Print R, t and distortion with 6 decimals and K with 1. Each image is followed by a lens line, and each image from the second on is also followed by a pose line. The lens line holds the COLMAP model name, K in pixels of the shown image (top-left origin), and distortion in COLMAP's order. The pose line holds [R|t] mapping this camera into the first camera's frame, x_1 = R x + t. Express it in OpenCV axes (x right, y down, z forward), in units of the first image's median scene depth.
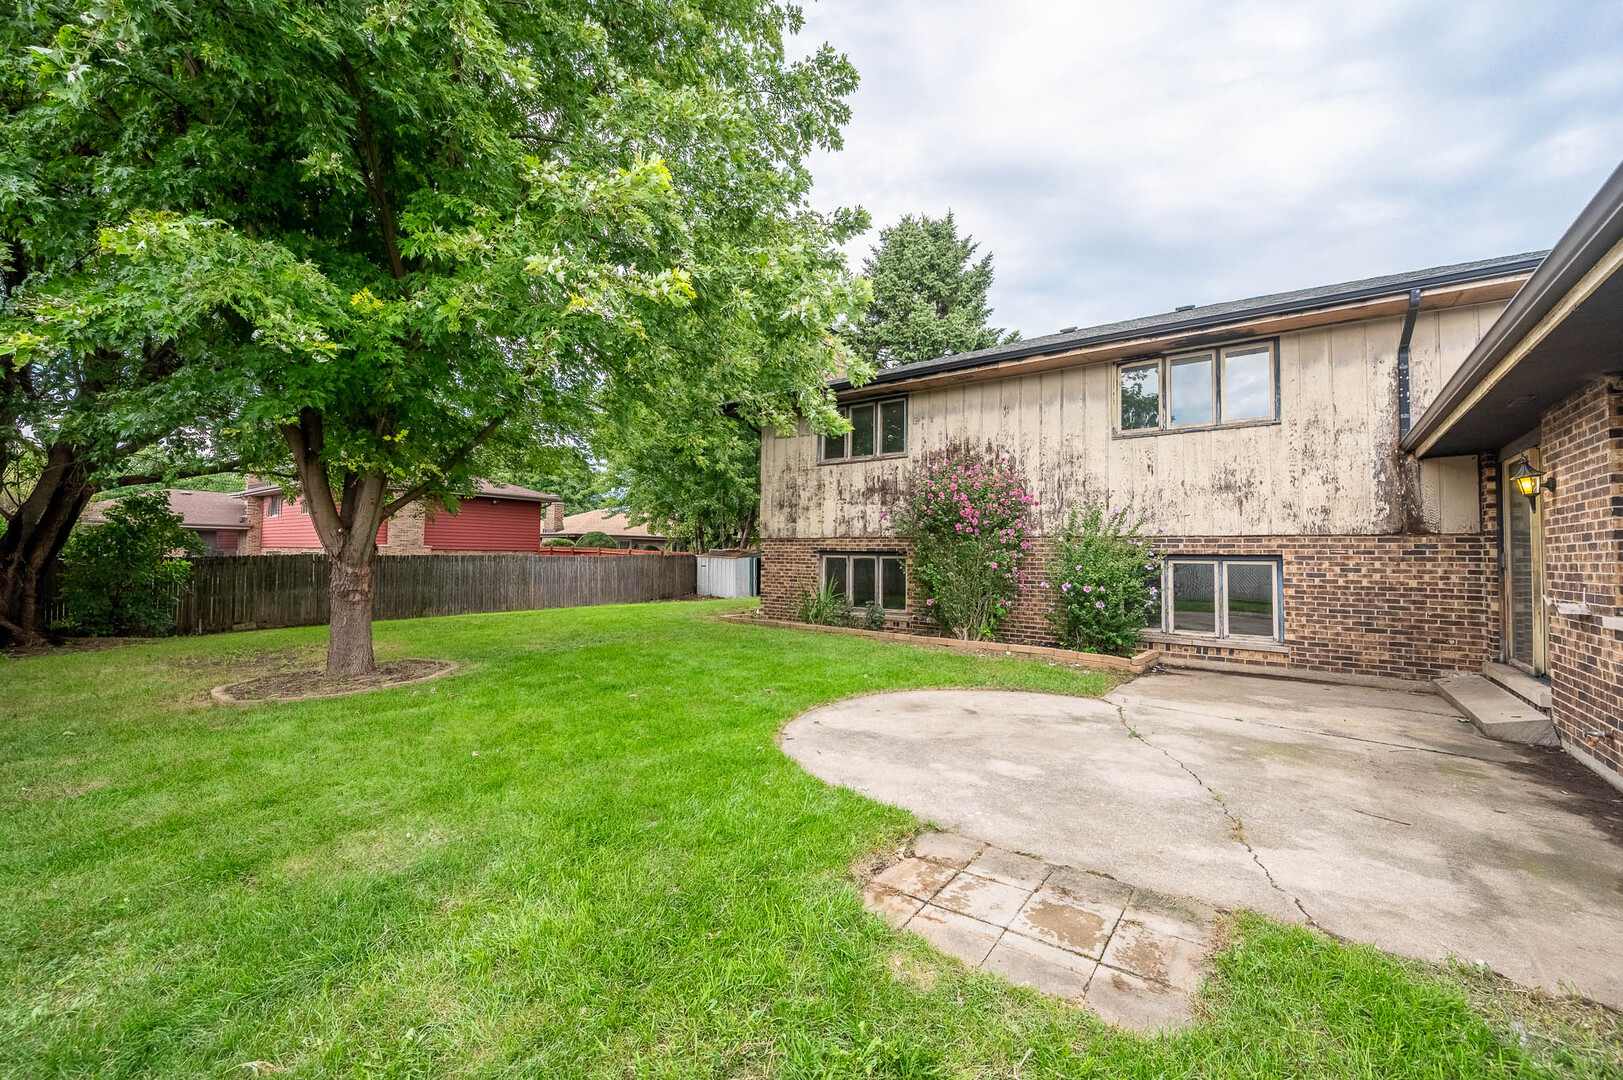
lens RADIAL K [[640.9, 0, 811.5], [0, 640.9, 540.0], [0, 0, 1]] dist [0.001973, 0.000248]
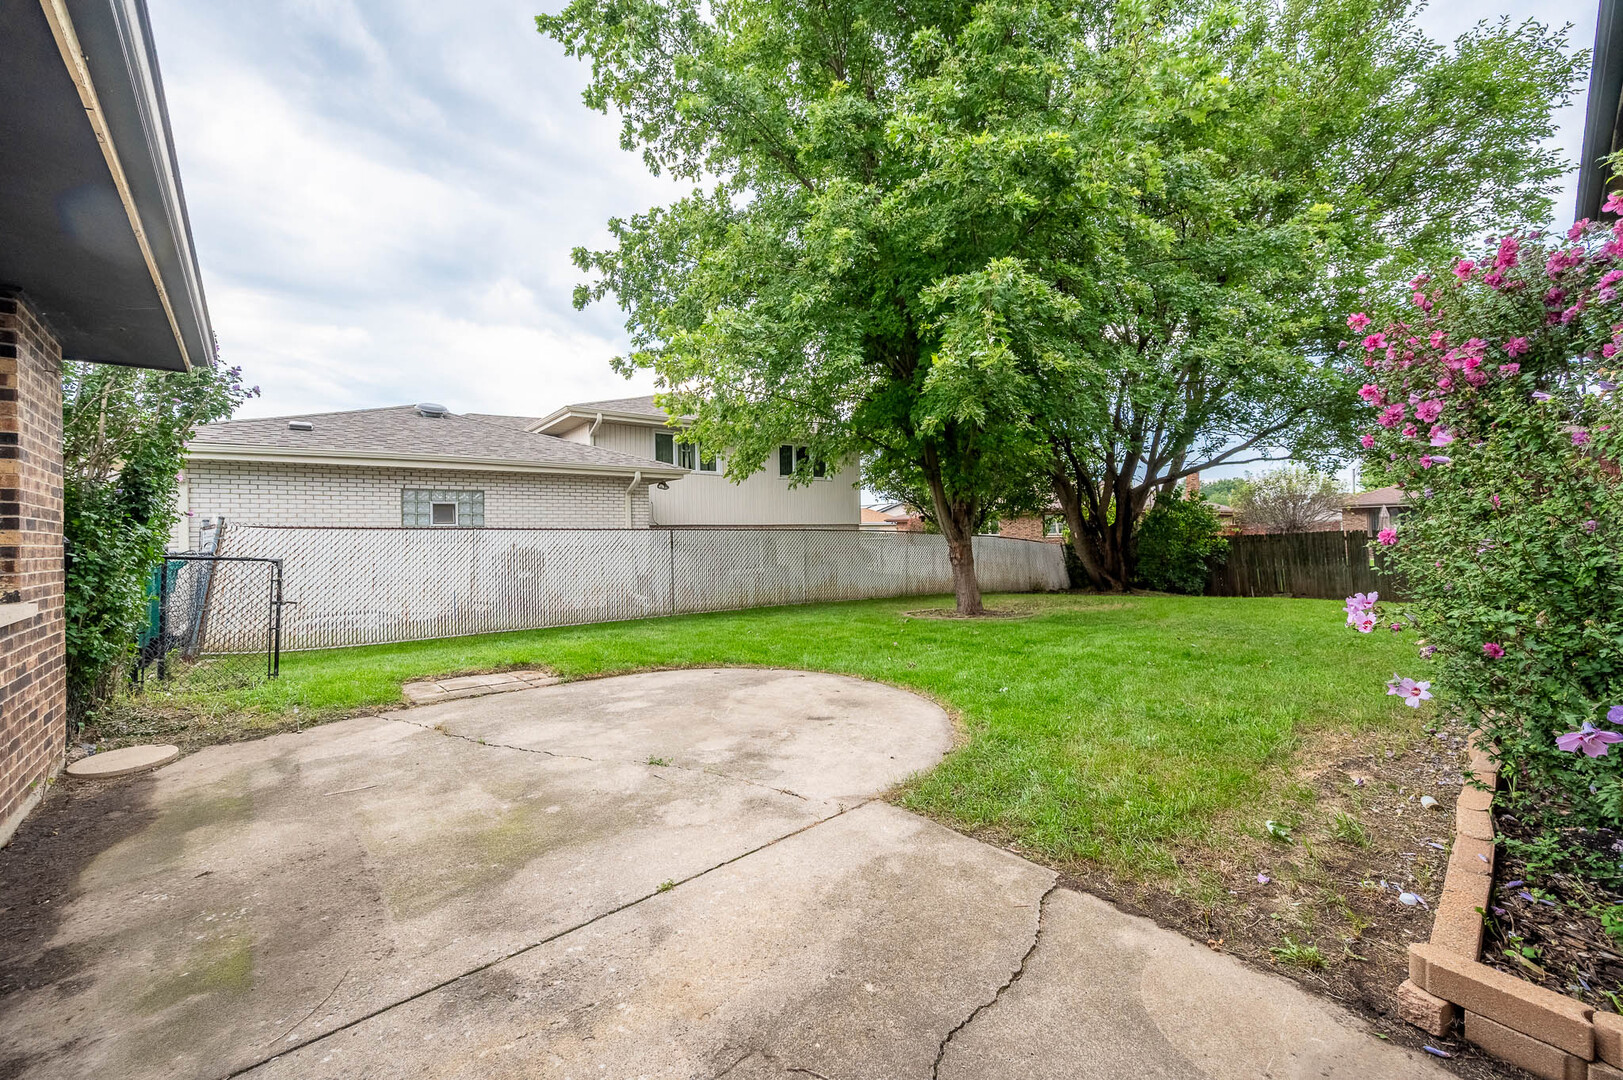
lens RADIAL K [[640.9, 0, 811.5], [0, 640.9, 540.0], [0, 0, 1]] dist [0.001973, 0.000248]
pose [[-0.198021, -0.006332, -0.980177, 1.549167], [0.040751, 0.999061, -0.014686, 0.080461], [0.979350, -0.042852, -0.197577, 1.719527]]
